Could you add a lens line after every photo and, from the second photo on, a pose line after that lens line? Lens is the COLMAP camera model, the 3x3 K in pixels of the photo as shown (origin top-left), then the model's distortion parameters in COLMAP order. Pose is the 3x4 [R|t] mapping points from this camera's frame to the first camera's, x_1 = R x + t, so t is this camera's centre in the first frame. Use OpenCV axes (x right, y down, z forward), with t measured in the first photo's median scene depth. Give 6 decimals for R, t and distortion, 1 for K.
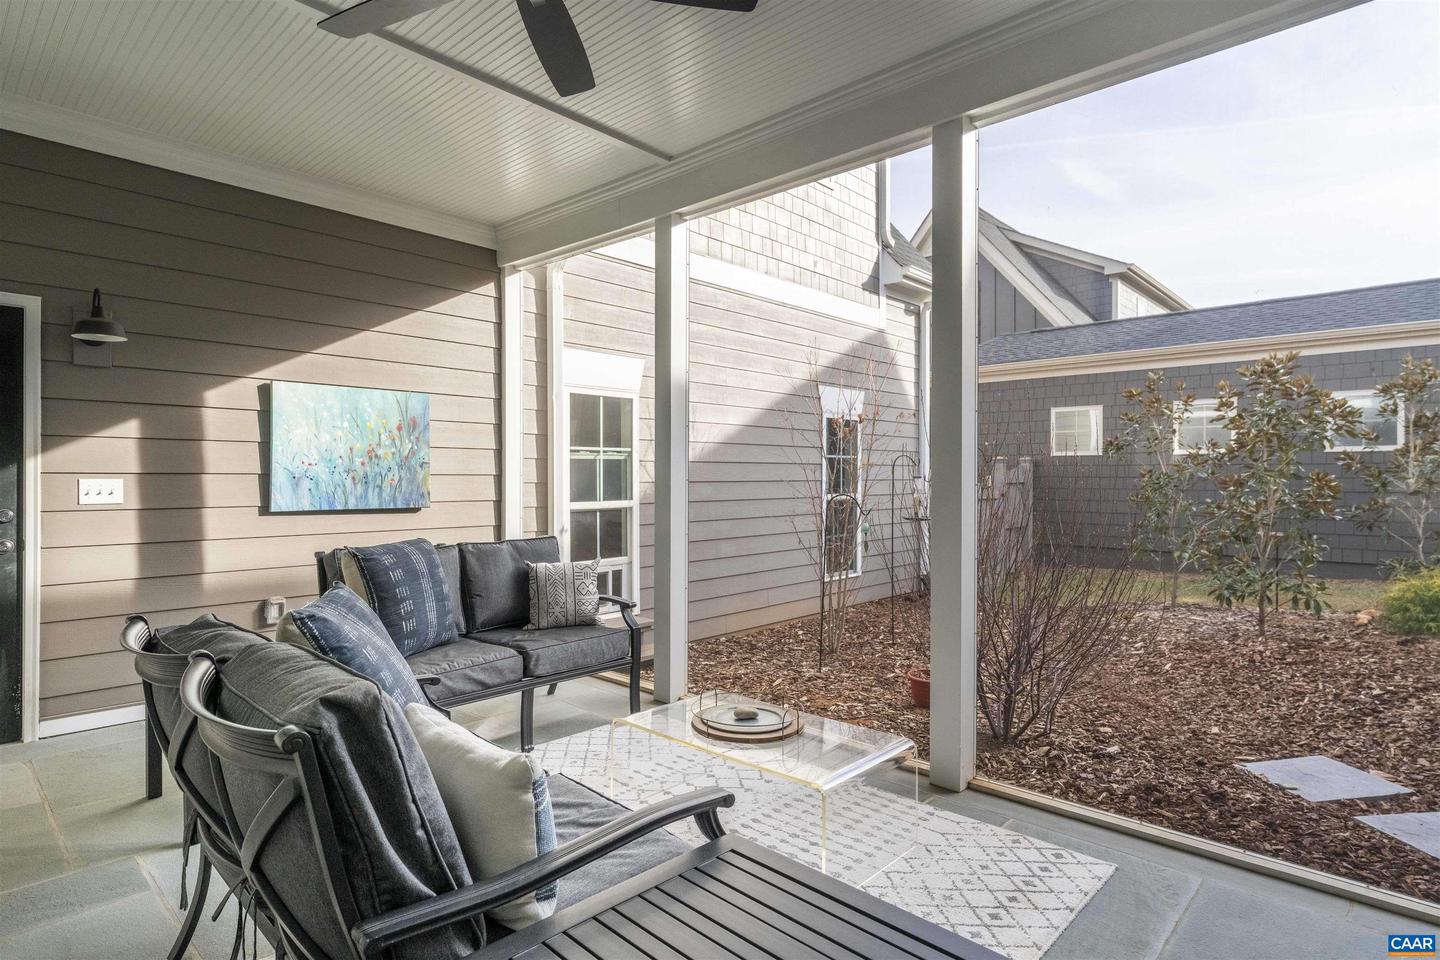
lens RADIAL K [[759.5, 0, 710.3], [0, 759.5, 477.9], [0, 0, 1]] dist [0.001492, 0.001418]
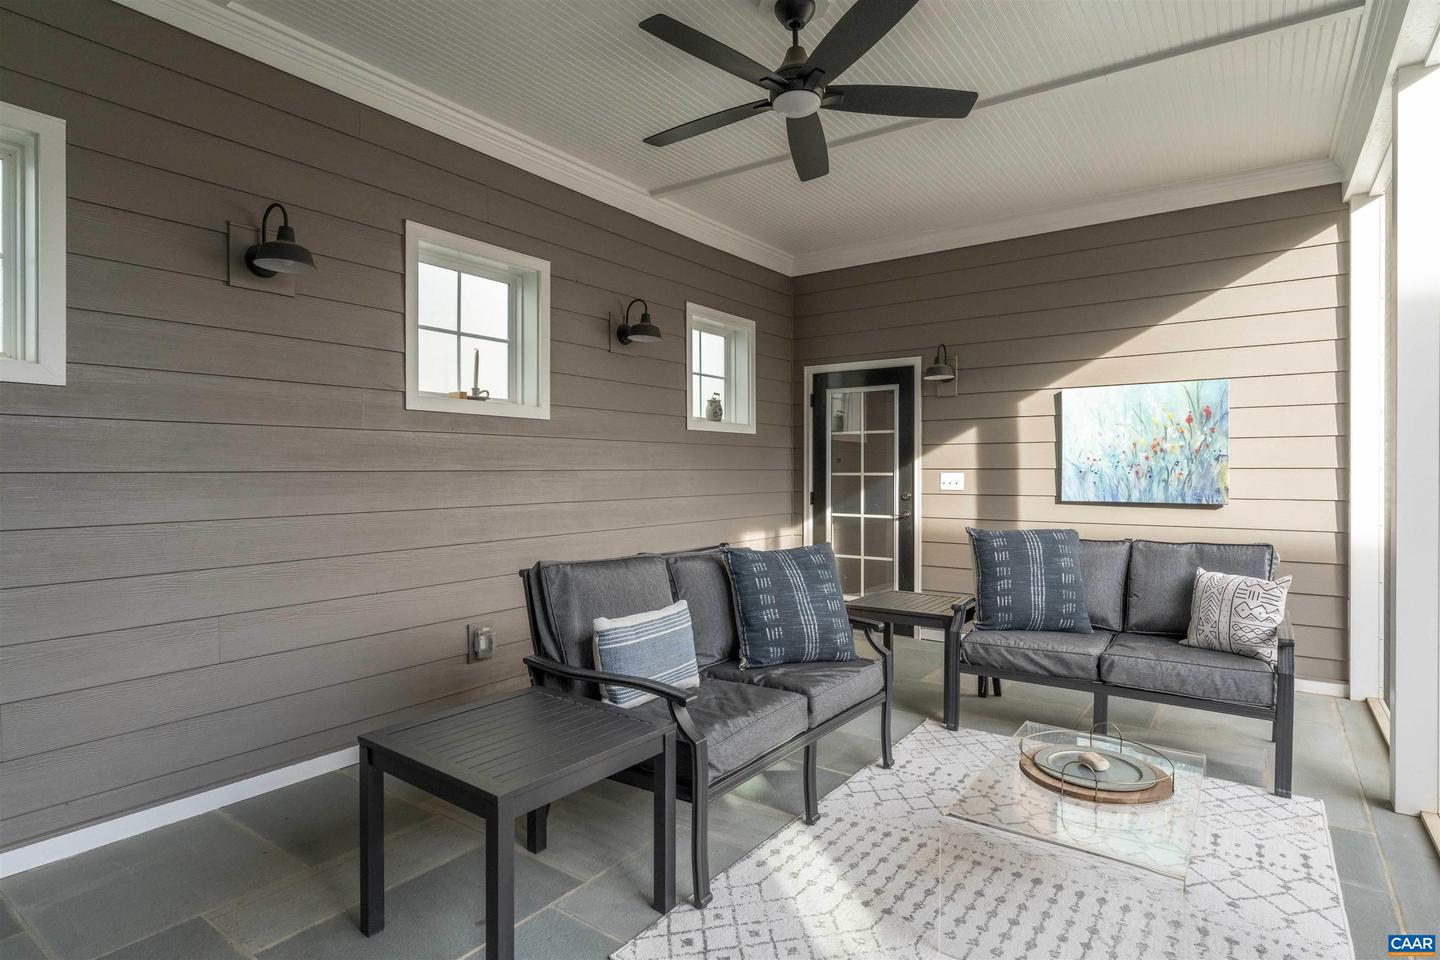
lens RADIAL K [[759.5, 0, 709.6], [0, 759.5, 477.1], [0, 0, 1]] dist [0.001492, 0.001418]
pose [[0.136477, 0.006951, -0.990619, 0.484643], [0.000718, 0.999974, 0.007116, -0.000850], [0.990643, -0.001682, 0.136469, 0.289901]]
